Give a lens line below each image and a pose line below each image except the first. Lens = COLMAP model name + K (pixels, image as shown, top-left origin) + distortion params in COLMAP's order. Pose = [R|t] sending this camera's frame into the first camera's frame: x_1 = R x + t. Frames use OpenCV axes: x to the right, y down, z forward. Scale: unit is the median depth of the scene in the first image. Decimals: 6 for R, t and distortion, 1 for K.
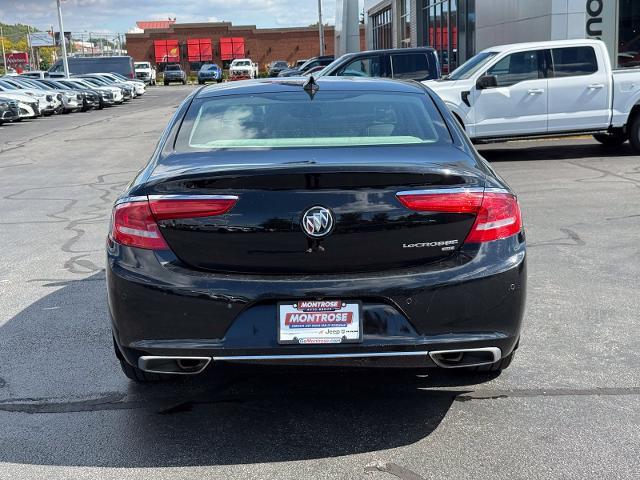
lens RADIAL K [[905.2, 0, 320.0], [0, 905.2, 240.0], [0, 0, 1]] dist [0.128341, 0.041106]
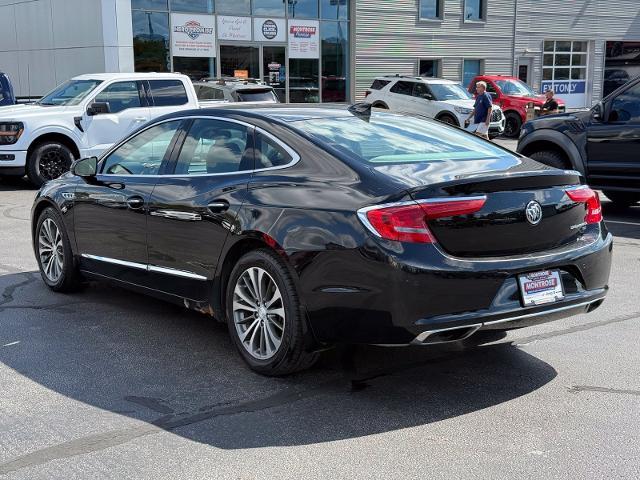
lens RADIAL K [[905.2, 0, 320.0], [0, 905.2, 240.0], [0, 0, 1]] dist [0.128341, 0.041106]
pose [[0.802243, -0.066858, 0.593243, -0.860335], [0.084919, 0.996385, -0.002544, -0.002457], [-0.590928, 0.052418, 0.805020, 0.087650]]
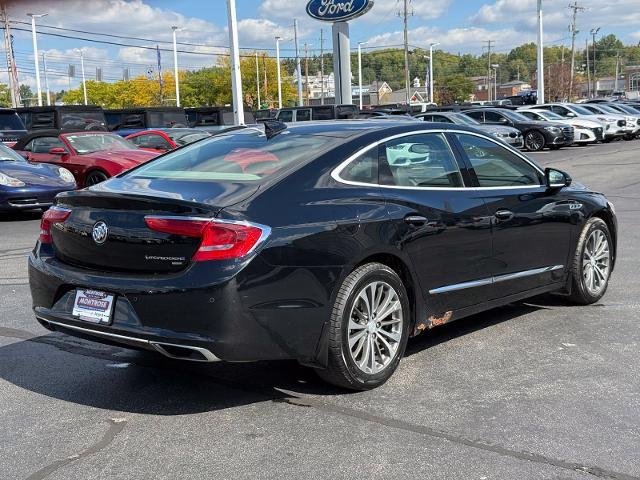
lens RADIAL K [[905.2, 0, 320.0], [0, 905.2, 240.0], [0, 0, 1]] dist [0.128341, 0.041106]
pose [[0.757028, 0.090564, -0.647076, 0.927111], [-0.105368, 0.994306, 0.015889, -0.053426], [0.644830, 0.056153, 0.762260, 0.137866]]
